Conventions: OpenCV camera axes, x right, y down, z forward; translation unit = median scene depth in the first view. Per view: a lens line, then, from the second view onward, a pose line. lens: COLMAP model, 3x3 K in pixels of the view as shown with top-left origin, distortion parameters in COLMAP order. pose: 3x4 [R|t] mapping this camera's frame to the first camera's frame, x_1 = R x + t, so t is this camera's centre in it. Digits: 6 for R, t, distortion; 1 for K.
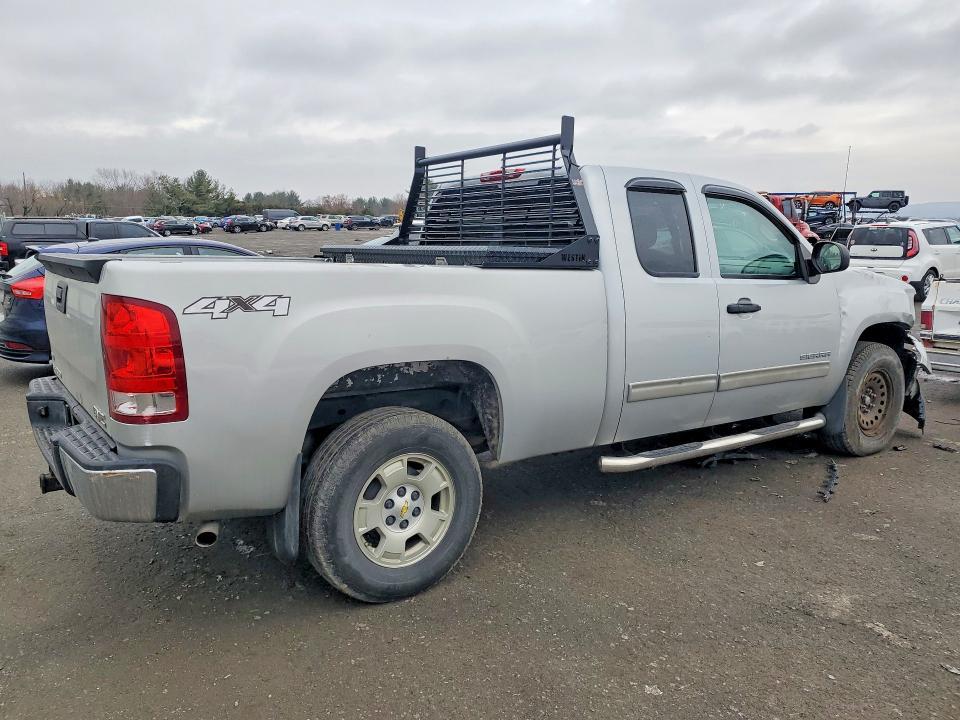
lens RADIAL K [[768.1, 0, 491.0], [0, 768.1, 360.6], [0, 0, 1]] dist [0.003086, -0.004631]
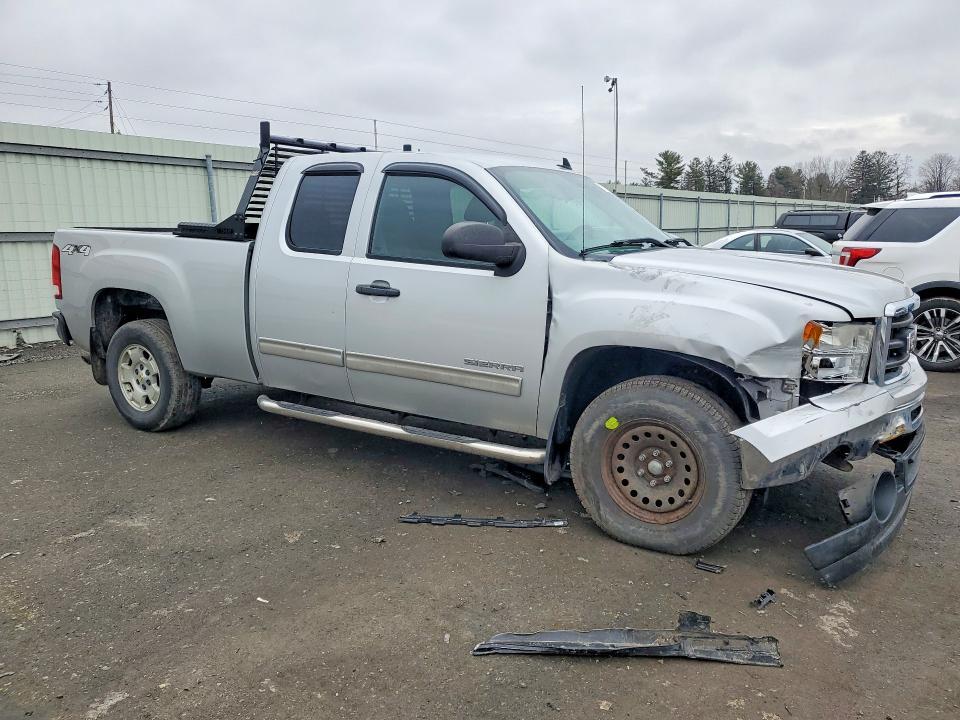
lens RADIAL K [[768.1, 0, 491.0], [0, 768.1, 360.6], [0, 0, 1]] dist [0.003086, -0.004631]
pose [[0.390189, 0.161814, -0.906404, 1.311236], [-0.153702, 0.982070, 0.109156, -0.112378], [0.907815, 0.096725, 0.408064, 0.767879]]
